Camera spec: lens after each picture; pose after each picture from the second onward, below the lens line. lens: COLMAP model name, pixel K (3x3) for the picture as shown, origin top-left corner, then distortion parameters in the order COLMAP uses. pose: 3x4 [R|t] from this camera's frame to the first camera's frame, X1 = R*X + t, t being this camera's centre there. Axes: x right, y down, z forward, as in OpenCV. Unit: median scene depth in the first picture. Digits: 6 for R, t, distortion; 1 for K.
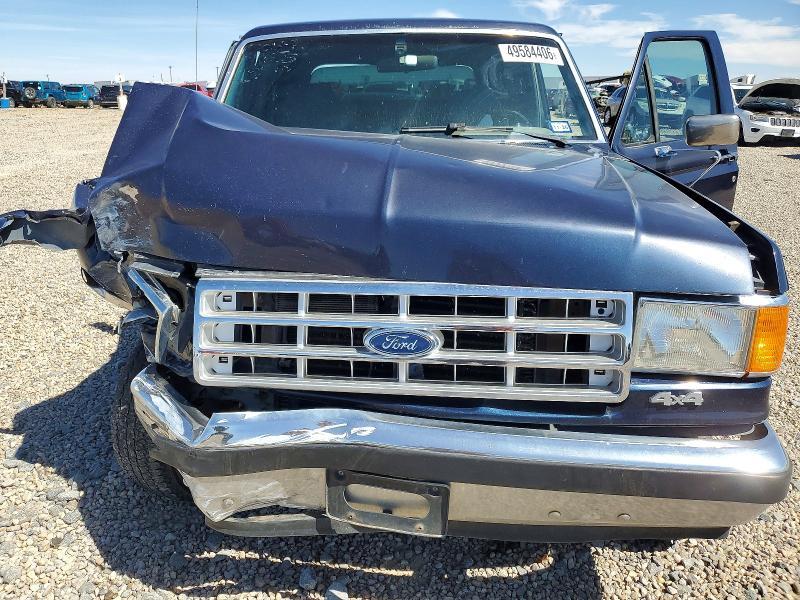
lens RADIAL K [[636.5, 0, 400.0], [0, 636.5, 300.0], [0, 0, 1]] dist [0.031167, -0.005310]
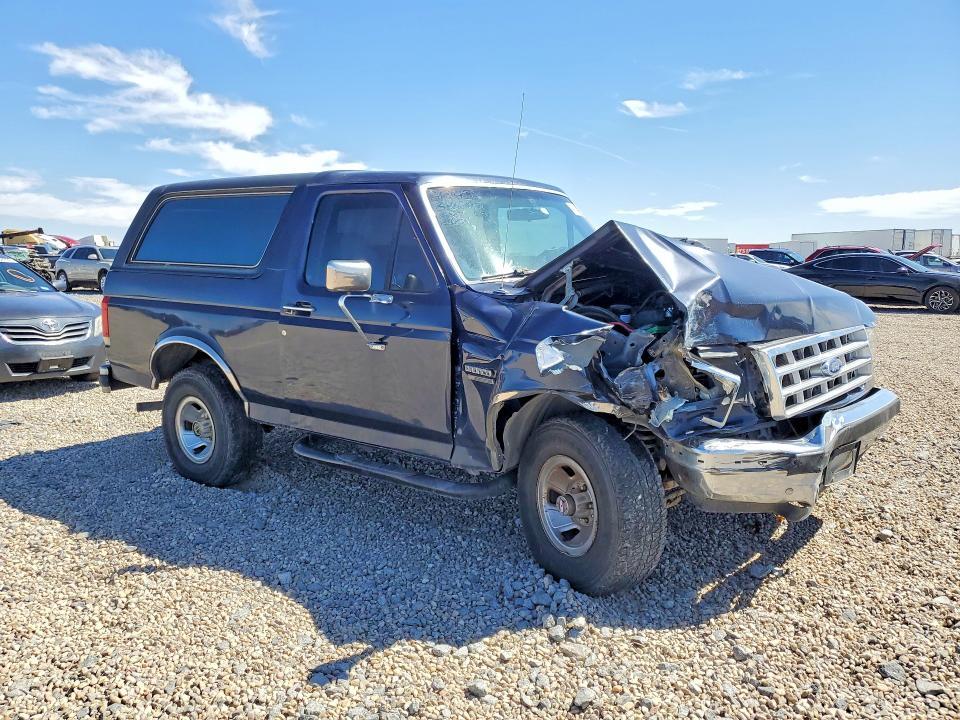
lens RADIAL K [[763.8, 0, 480.0], [0, 763.8, 360.0], [0, 0, 1]] dist [0.031167, -0.005310]
pose [[0.569245, -0.112734, 0.814402, -1.772145], [0.260206, 0.964340, -0.048388, -0.080827], [-0.779905, 0.239457, 0.578280, 0.394795]]
